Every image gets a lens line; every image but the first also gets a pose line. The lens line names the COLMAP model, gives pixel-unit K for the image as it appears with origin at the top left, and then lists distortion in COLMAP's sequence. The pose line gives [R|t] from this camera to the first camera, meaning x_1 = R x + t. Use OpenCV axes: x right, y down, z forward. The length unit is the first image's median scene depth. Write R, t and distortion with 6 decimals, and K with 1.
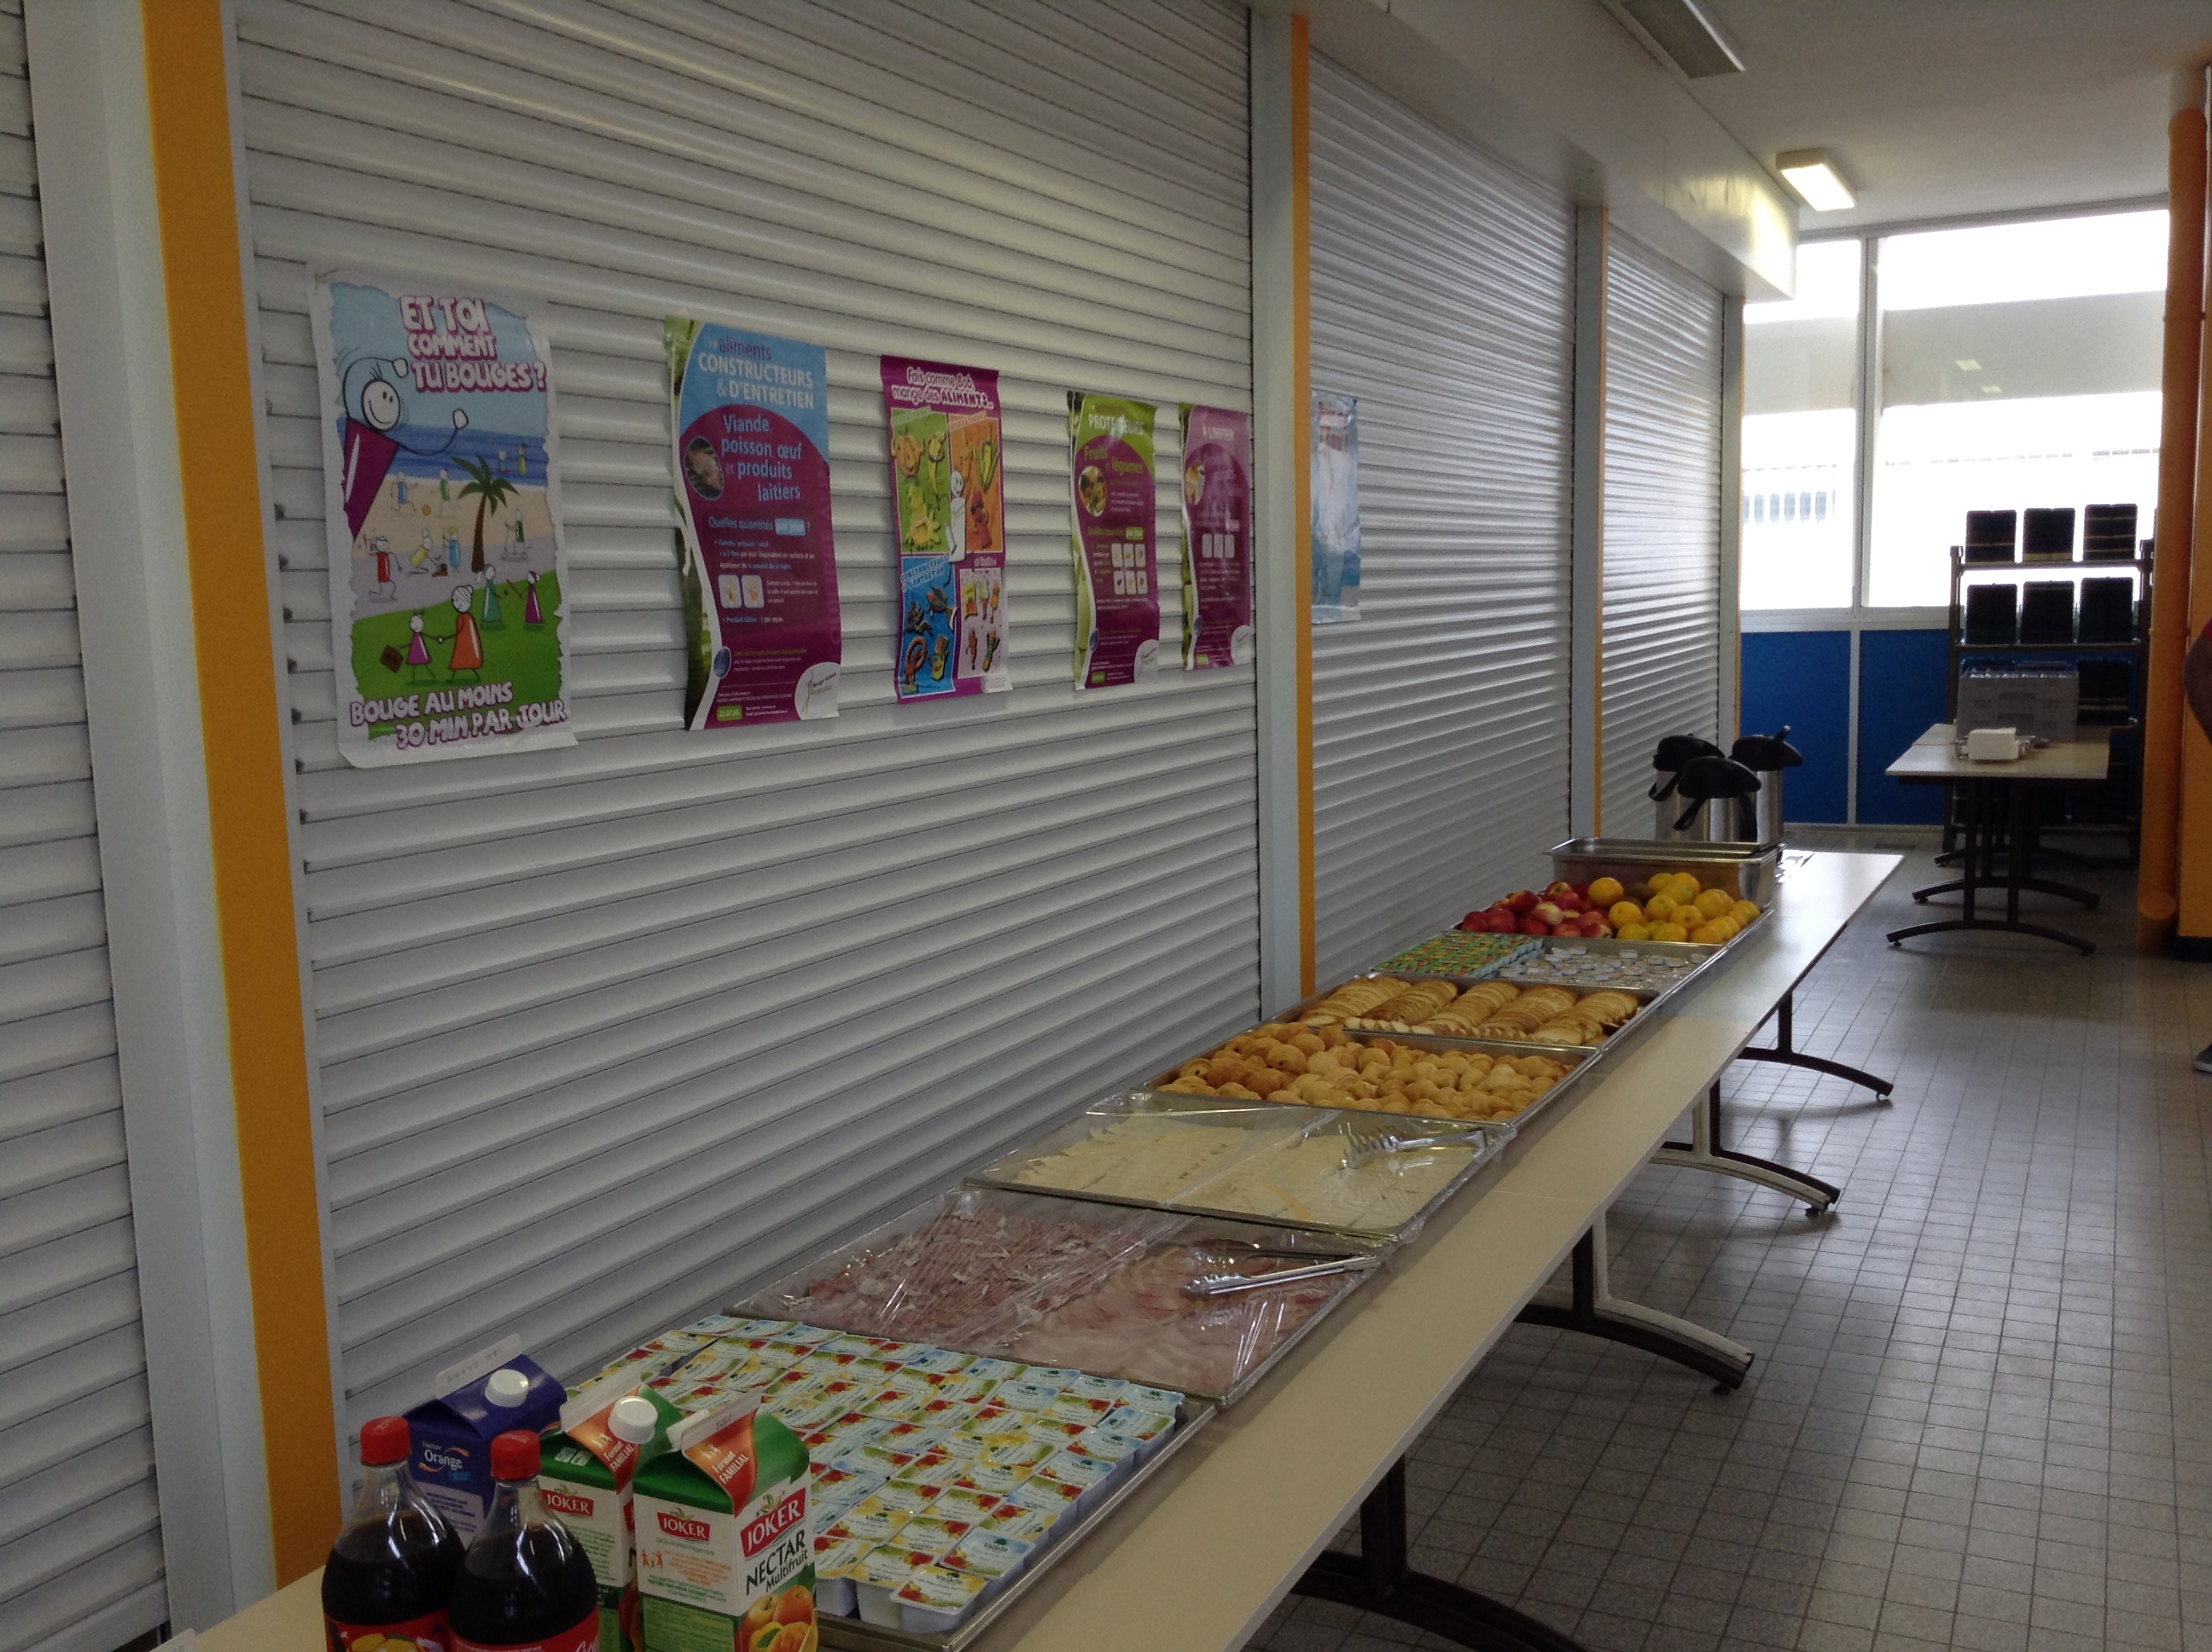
lens RADIAL K [[2030.1, 0, 1098.9], [0, 2030.1, 819.8], [0, 0, 1]] dist [0.013678, 0.000000]
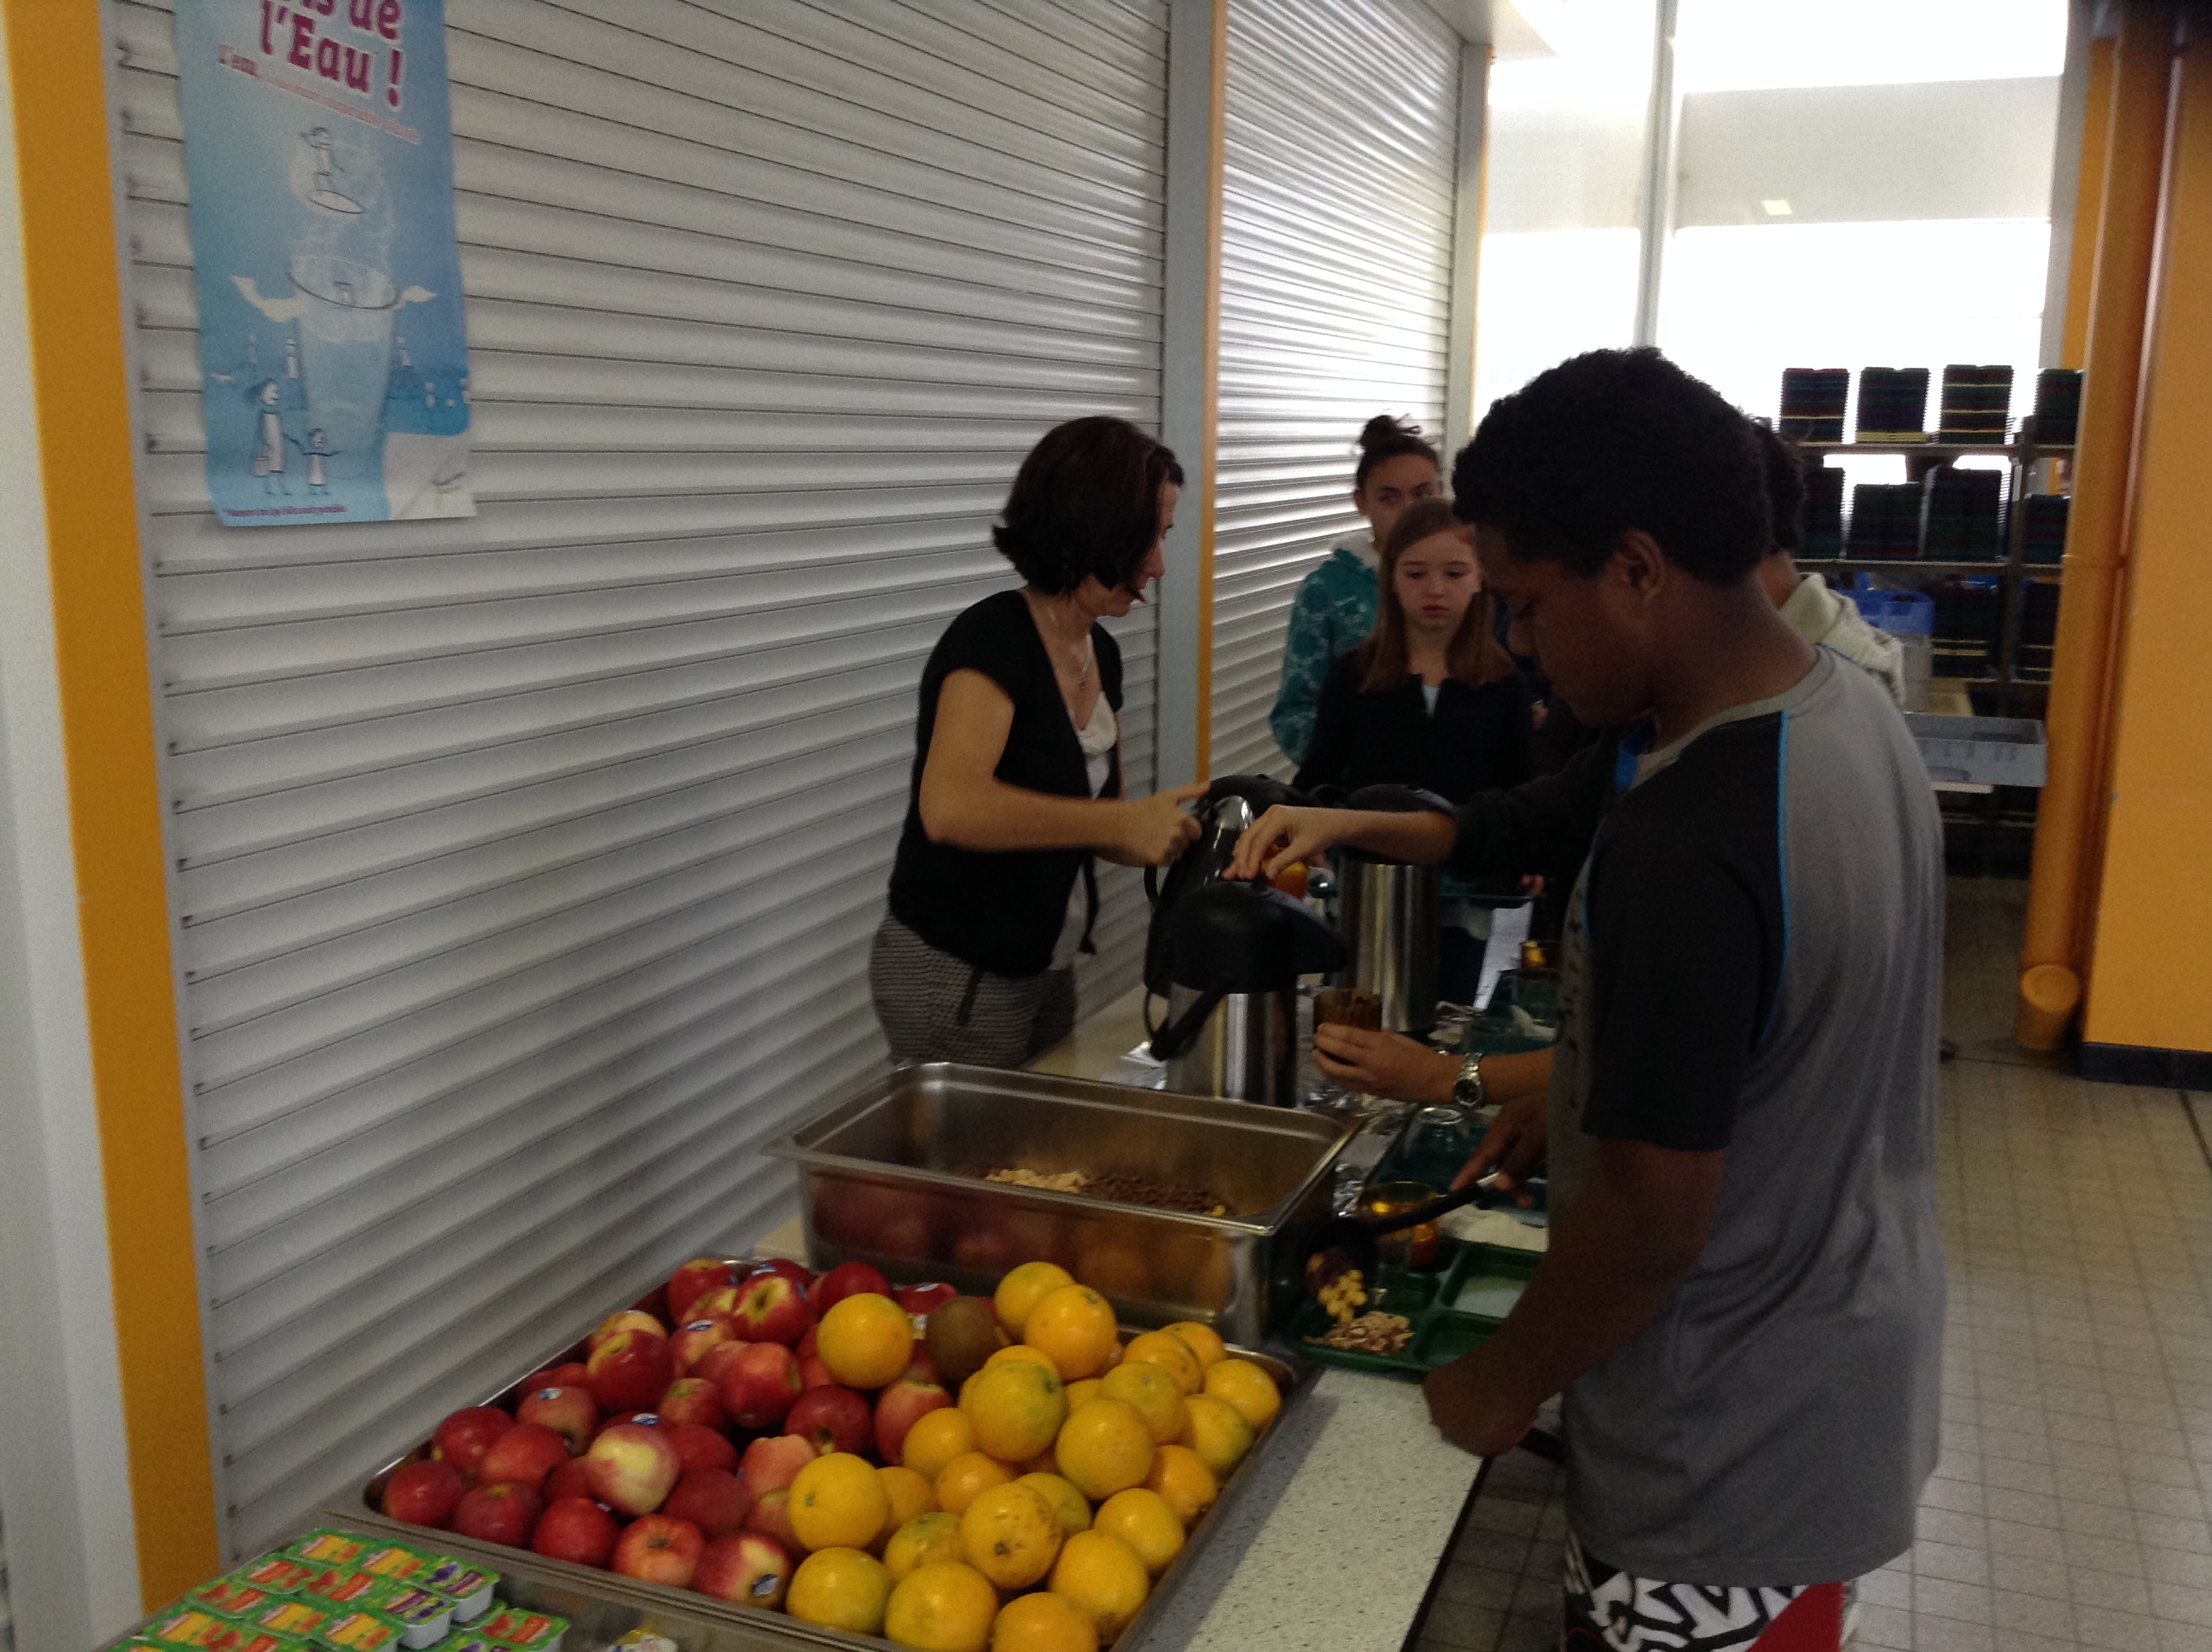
lens RADIAL K [[2030.1, 0, 1108.6], [0, 2030.1, 834.1], [0, 0, 1]] dist [0.013678, 0.000000]
pose [[0.994265, 0.014751, 0.105925, 0.119962], [-0.022764, 0.996936, 0.074835, -0.037218], [-0.104496, -0.076817, 0.991554, 0.309908]]
